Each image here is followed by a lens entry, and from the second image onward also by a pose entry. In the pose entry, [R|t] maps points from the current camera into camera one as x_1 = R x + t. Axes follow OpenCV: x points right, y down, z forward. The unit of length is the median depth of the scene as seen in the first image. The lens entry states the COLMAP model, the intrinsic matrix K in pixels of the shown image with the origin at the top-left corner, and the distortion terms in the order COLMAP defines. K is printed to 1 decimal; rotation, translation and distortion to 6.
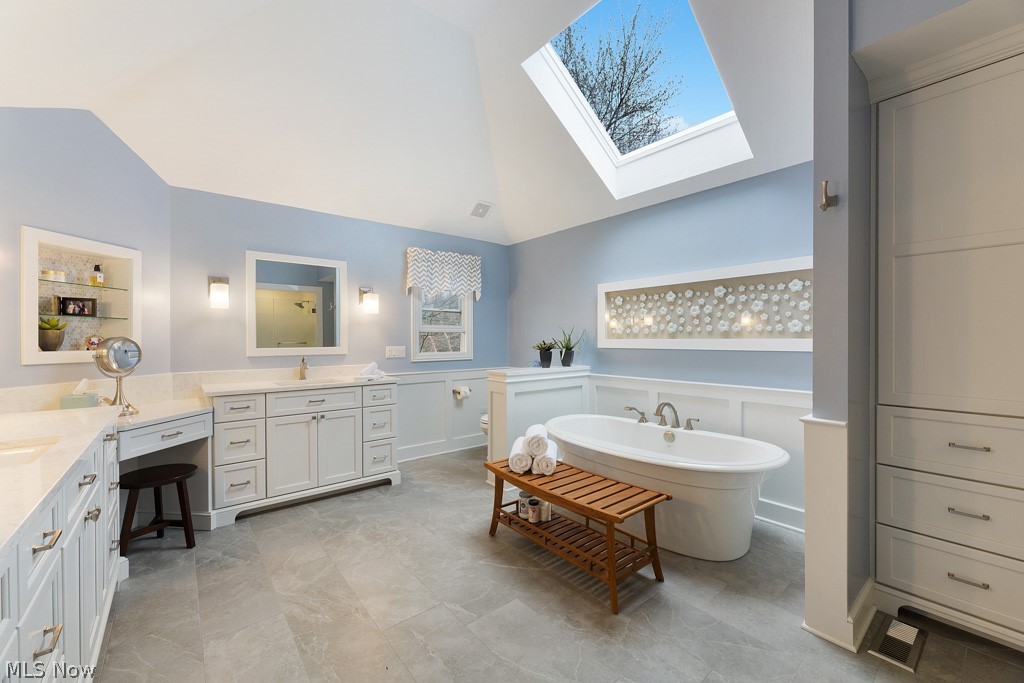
lens RADIAL K [[409.9, 0, 511.0], [0, 409.9, 340.6], [0, 0, 1]] dist [0.006220, -0.000387]
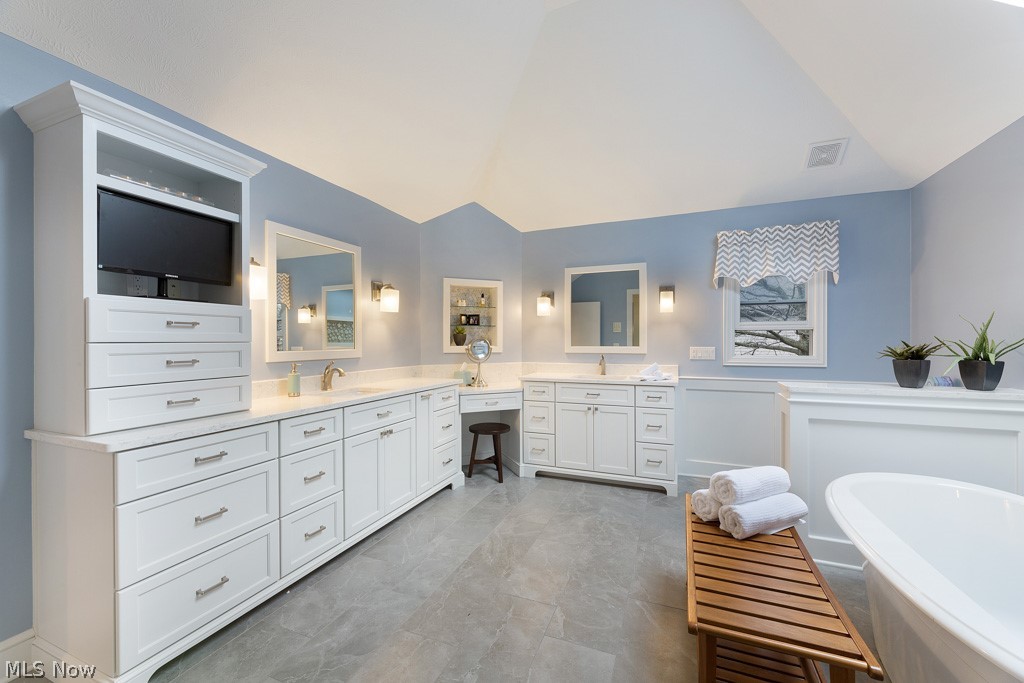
lens RADIAL K [[409.9, 0, 511.0], [0, 409.9, 340.6], [0, 0, 1]] dist [0.006220, -0.000387]
pose [[0.477308, 0.003678, -0.878729, 0.412883], [-0.002617, 0.999993, 0.002764, -0.001541], [0.878732, 0.000980, 0.477314, 0.276277]]
